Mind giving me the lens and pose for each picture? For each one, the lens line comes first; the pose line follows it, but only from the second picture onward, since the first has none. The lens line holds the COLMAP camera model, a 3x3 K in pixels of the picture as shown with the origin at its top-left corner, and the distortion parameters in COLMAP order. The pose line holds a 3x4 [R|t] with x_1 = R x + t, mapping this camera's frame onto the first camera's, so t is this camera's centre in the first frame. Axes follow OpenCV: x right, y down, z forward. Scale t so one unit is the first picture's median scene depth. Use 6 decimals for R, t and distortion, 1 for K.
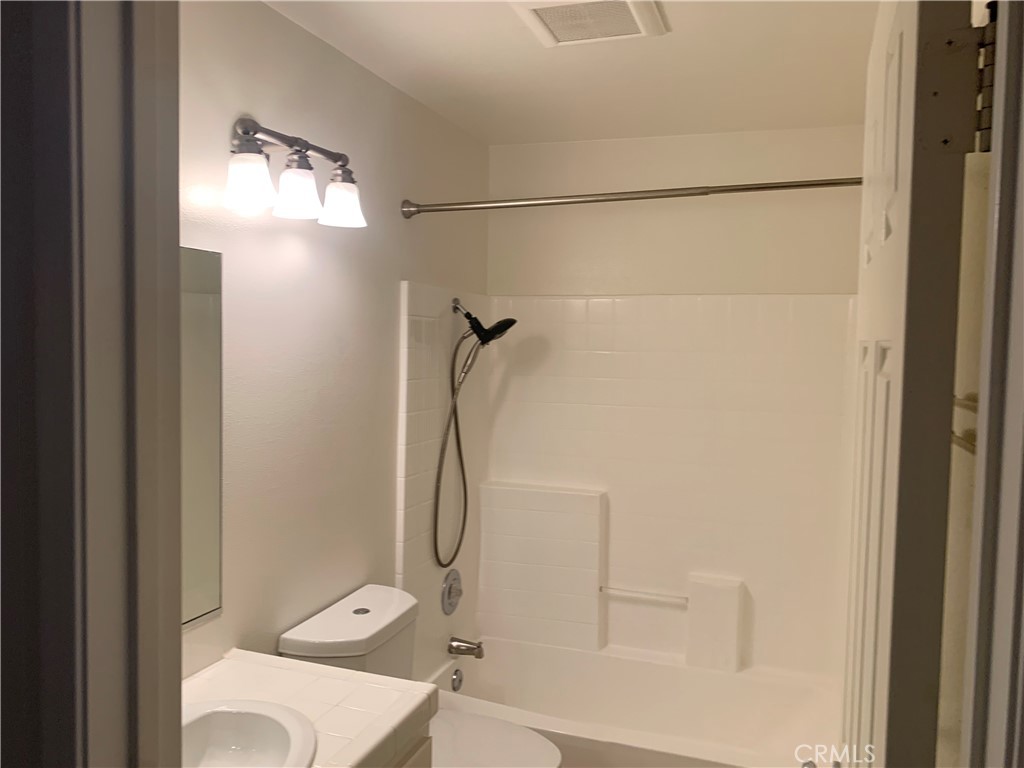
lens RADIAL K [[772.7, 0, 531.5], [0, 772.7, 383.6], [0, 0, 1]] dist [0.121990, -0.337714]
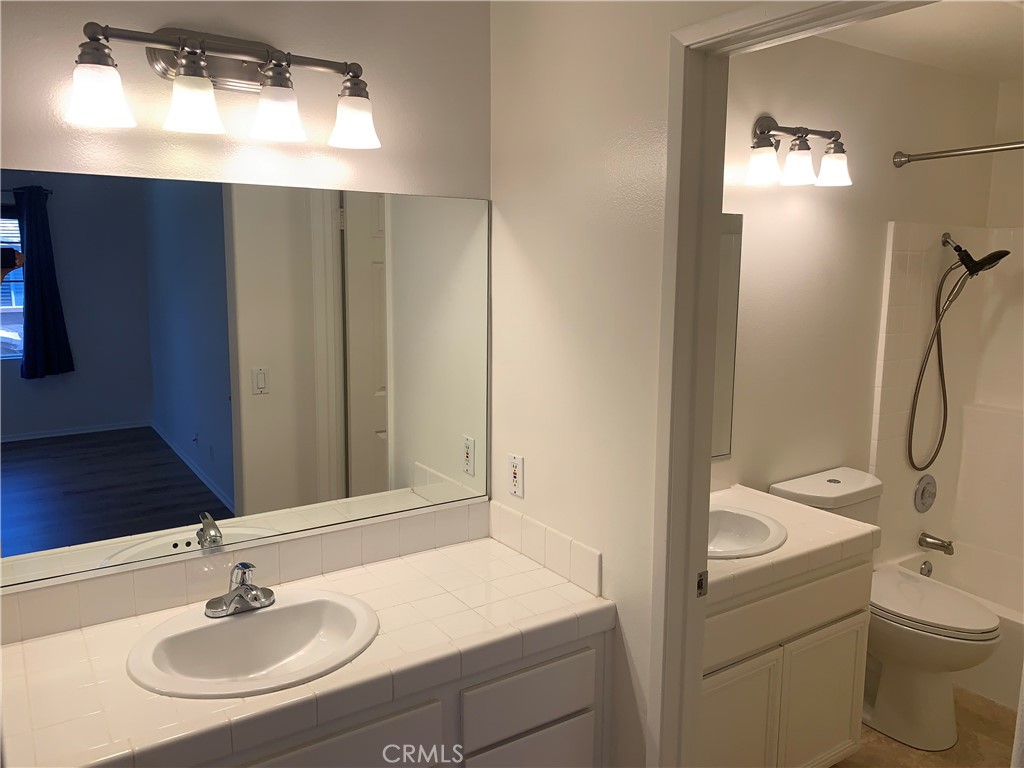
lens RADIAL K [[769.8, 0, 515.4], [0, 769.8, 369.2], [0, 0, 1]] dist [0.052846, -0.085338]
pose [[0.789846, 0.066407, -0.609700, 0.117564], [-0.023197, 0.996644, 0.078501, 0.011926], [0.612867, -0.047861, 0.788735, -0.289128]]
